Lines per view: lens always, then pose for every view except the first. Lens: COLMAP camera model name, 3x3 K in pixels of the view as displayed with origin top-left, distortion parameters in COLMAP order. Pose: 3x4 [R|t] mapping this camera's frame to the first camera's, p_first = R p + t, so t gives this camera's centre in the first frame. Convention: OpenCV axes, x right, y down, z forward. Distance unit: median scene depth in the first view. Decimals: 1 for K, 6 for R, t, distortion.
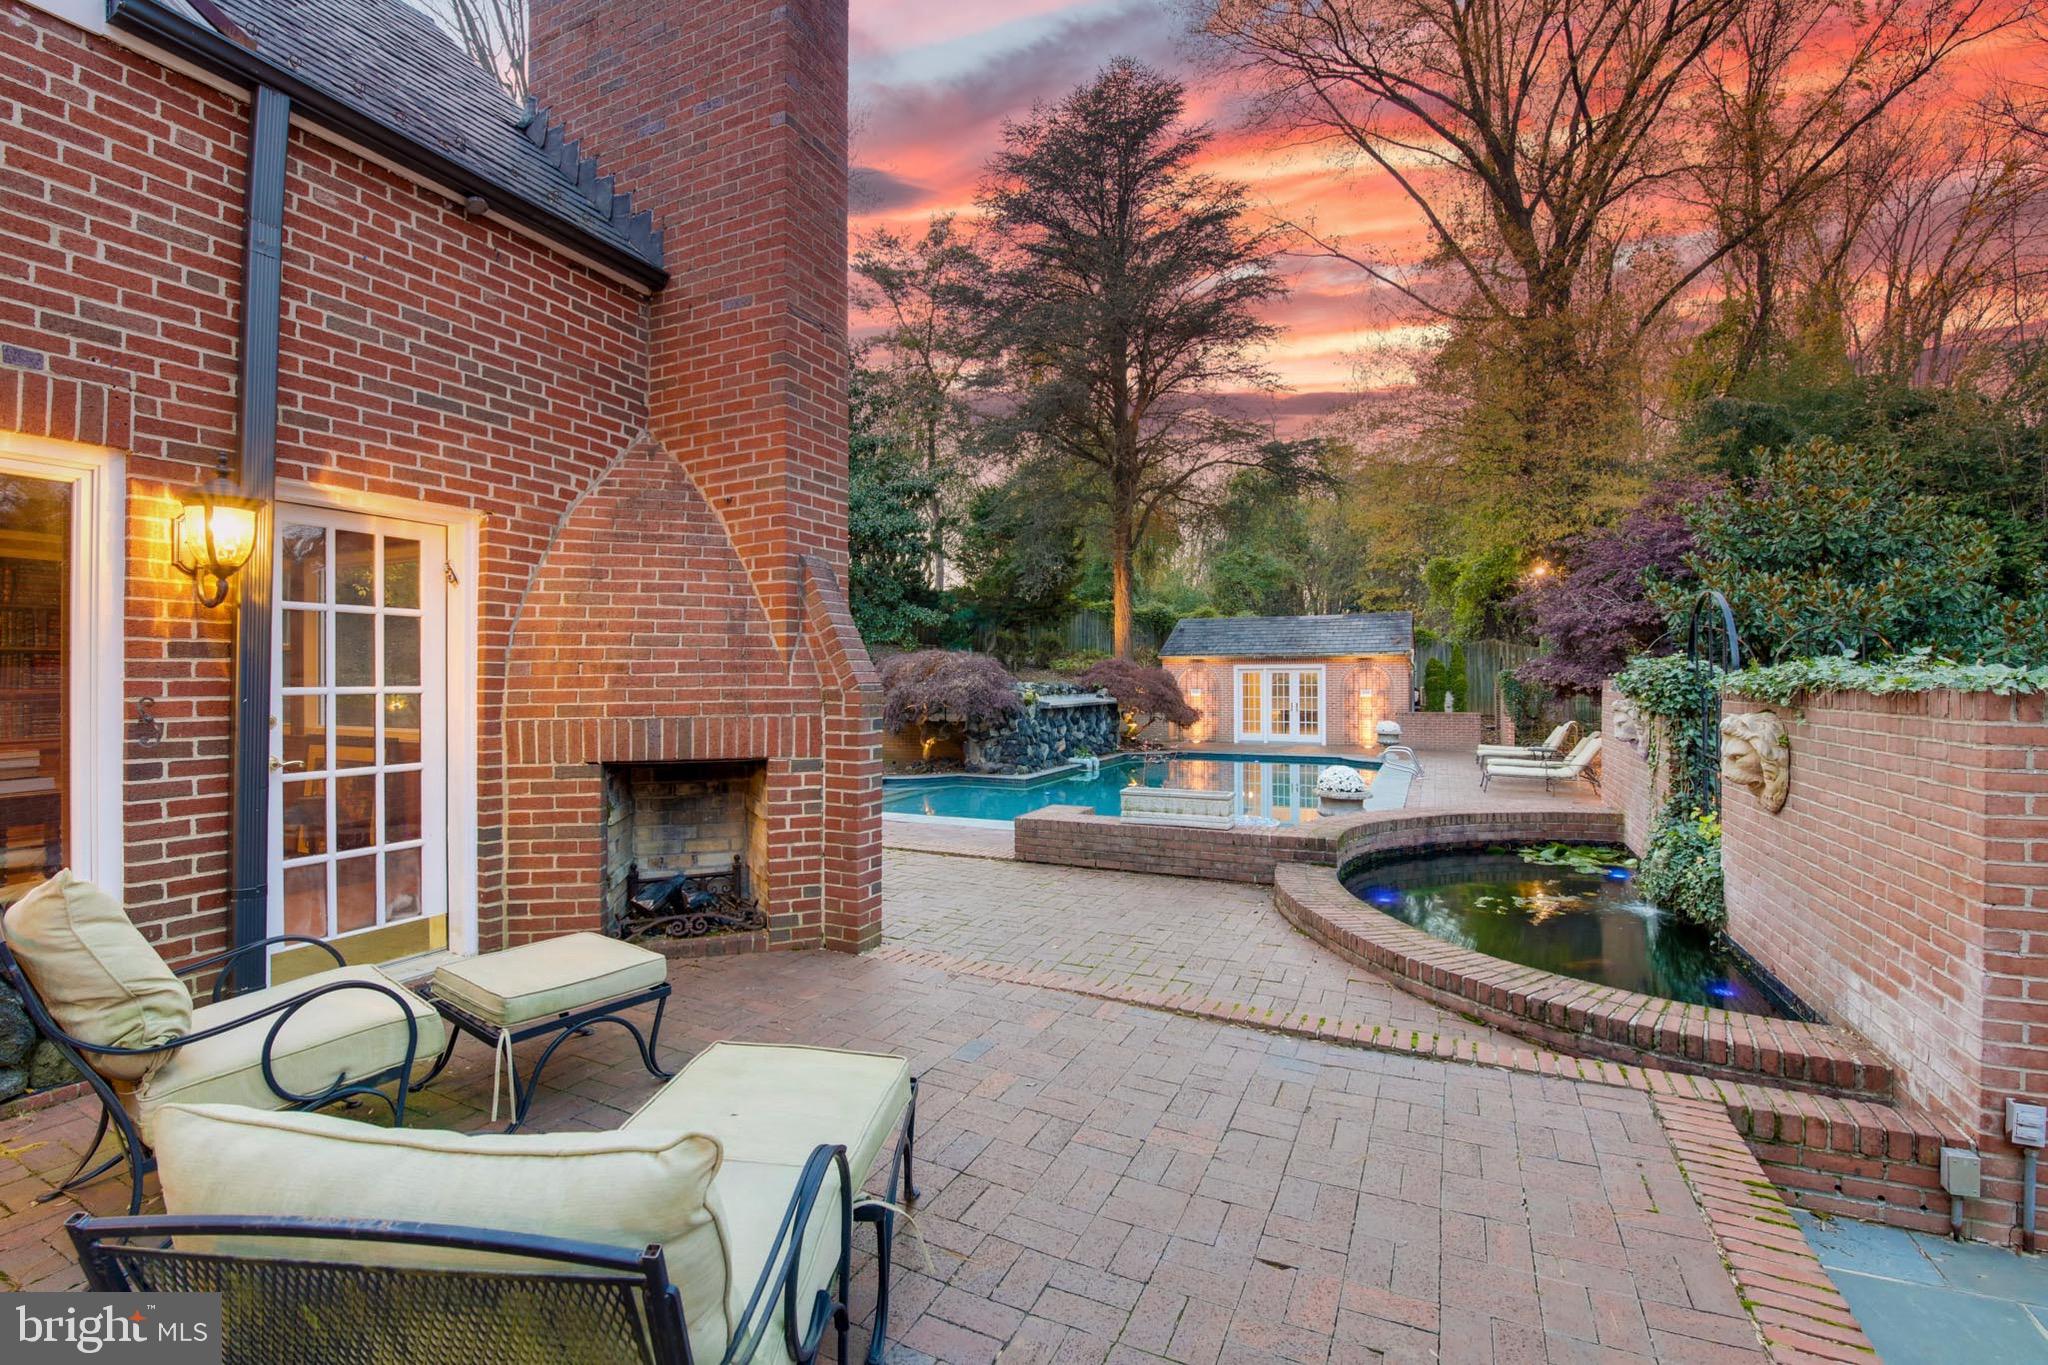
lens RADIAL K [[883.5, 0, 1021.6], [0, 883.5, 677.7], [0, 0, 1]] dist [-0.005043, -0.008054]
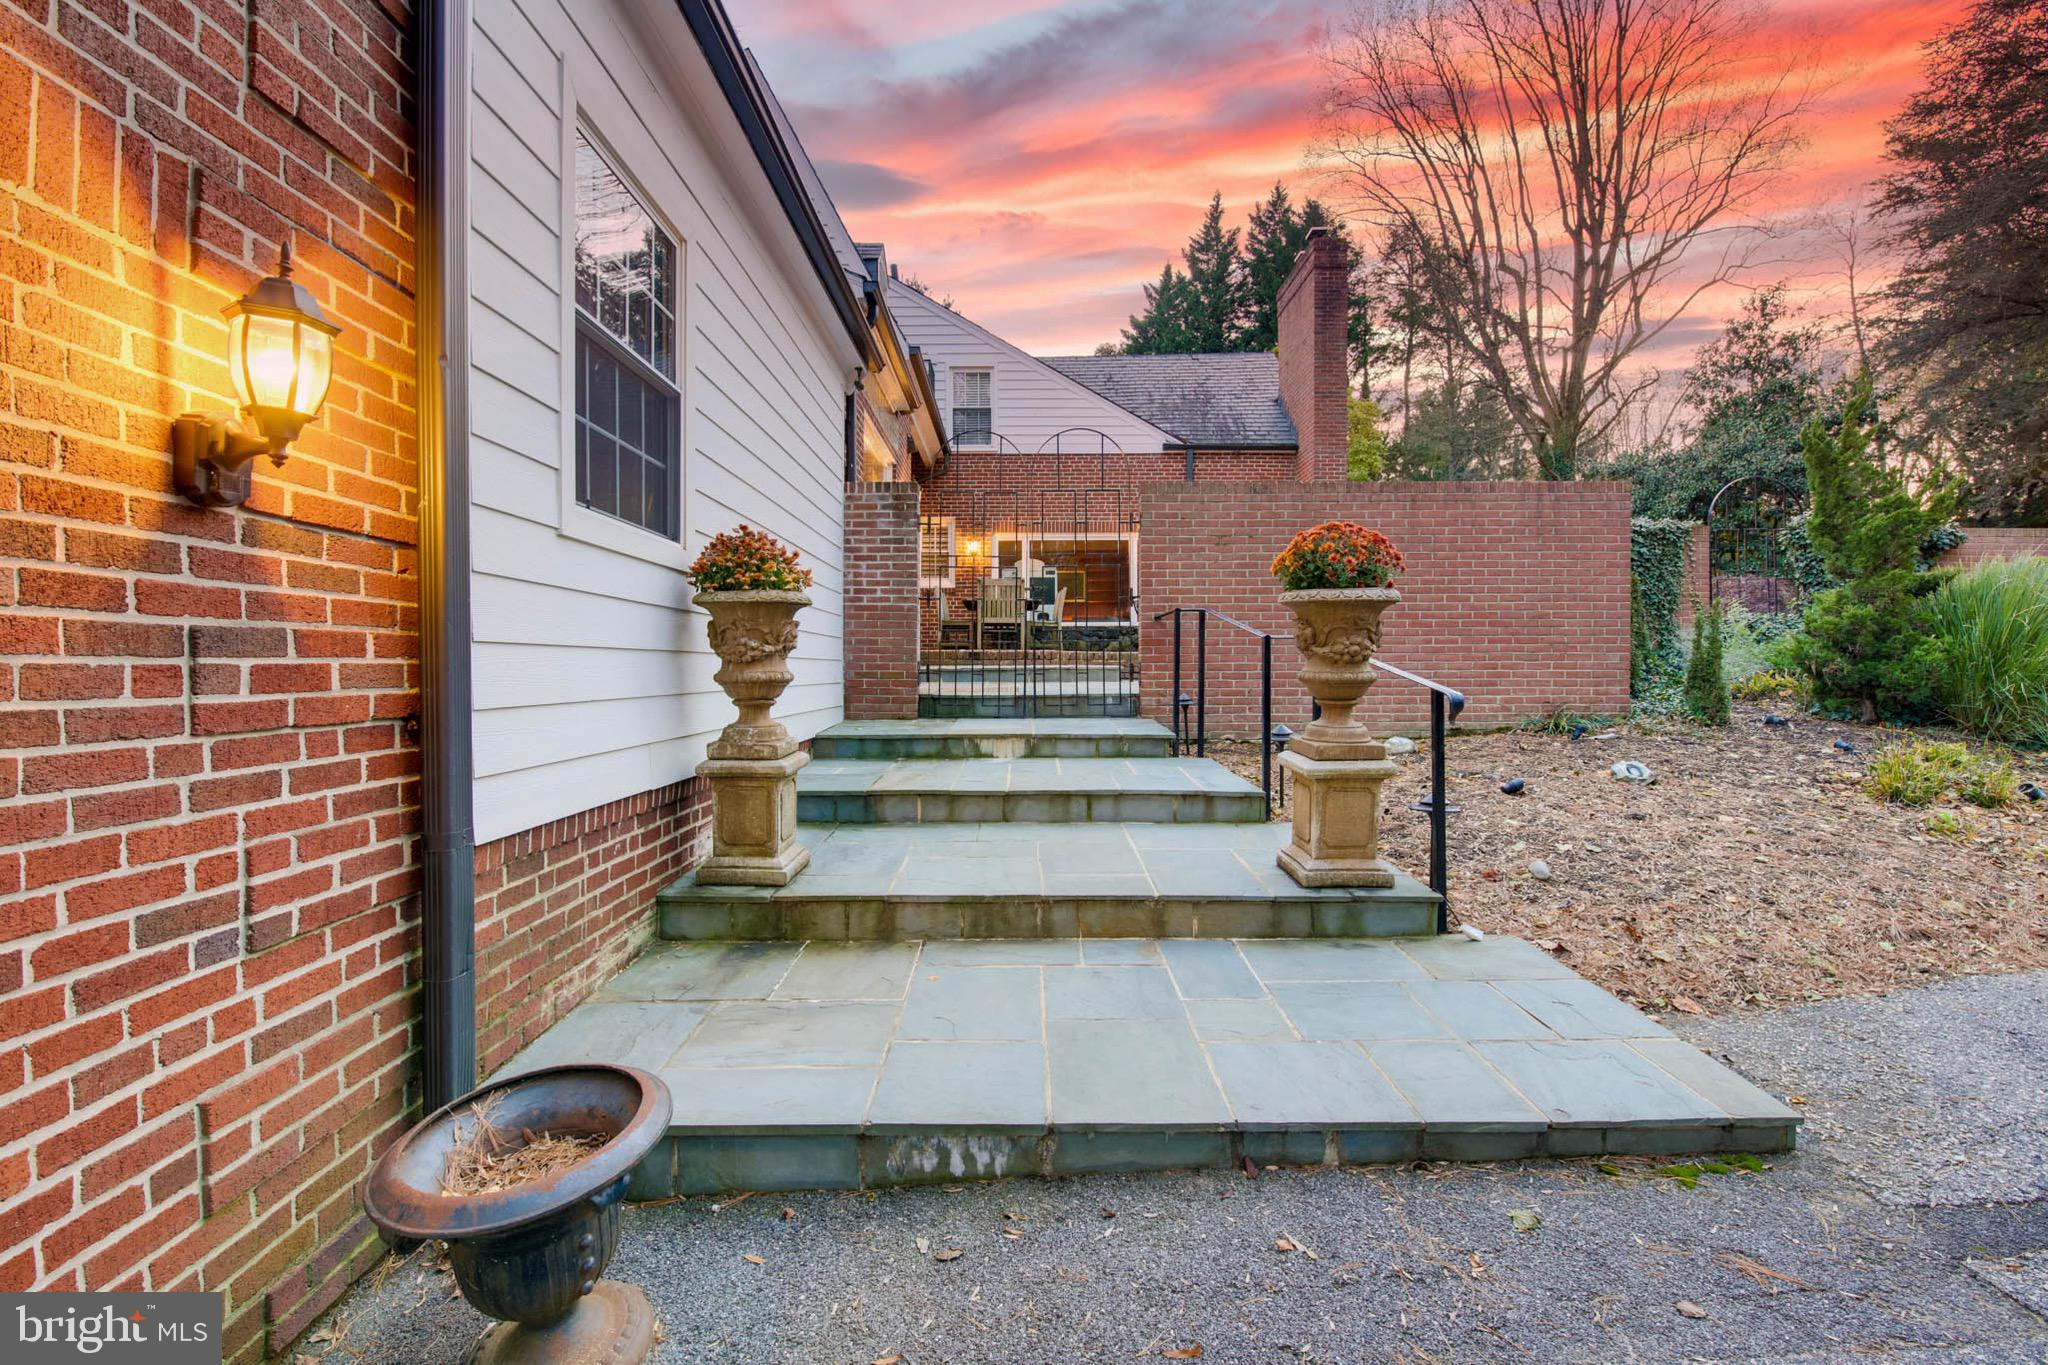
lens RADIAL K [[876.5, 0, 1023.3], [0, 876.5, 673.2], [0, 0, 1]] dist [-0.003104, -0.008883]
pose [[0.431858, 0.005704, -0.901924, 1.522405], [0.001230, 0.999975, 0.006913, 0.248264], [0.901941, -0.004095, 0.431840, -0.934594]]
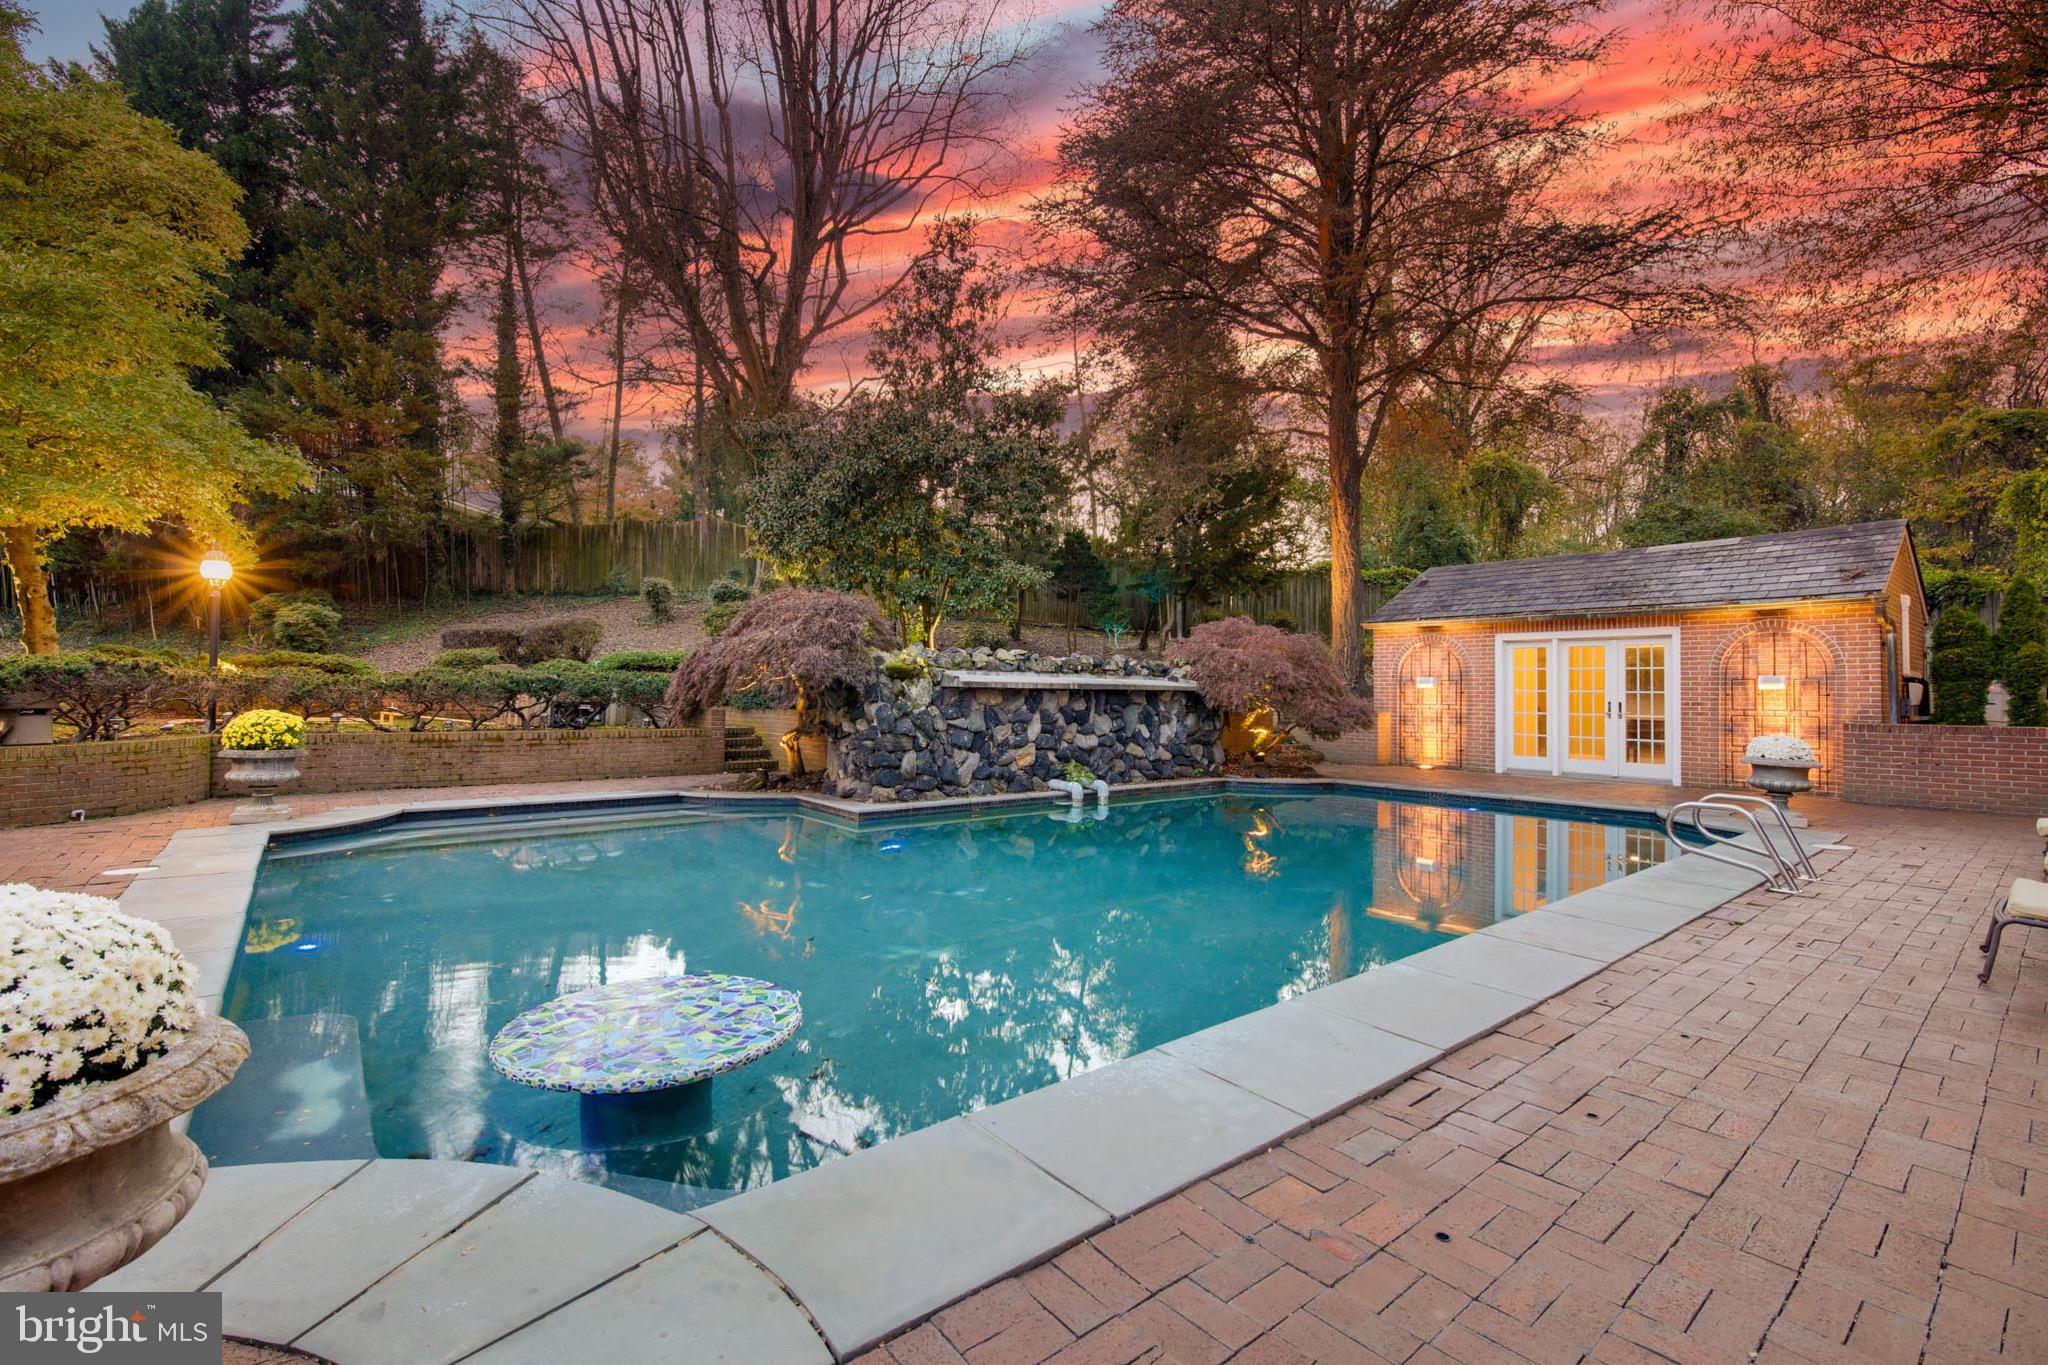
lens RADIAL K [[883.5, 0, 1021.6], [0, 883.5, 677.7], [0, 0, 1]] dist [-0.005043, -0.008054]
pose [[0.900671, 0.005896, -0.434462, 0.860736], [-0.013362, 0.999811, -0.014132, 0.102398], [0.434296, 0.018533, 0.900579, 1.459055]]
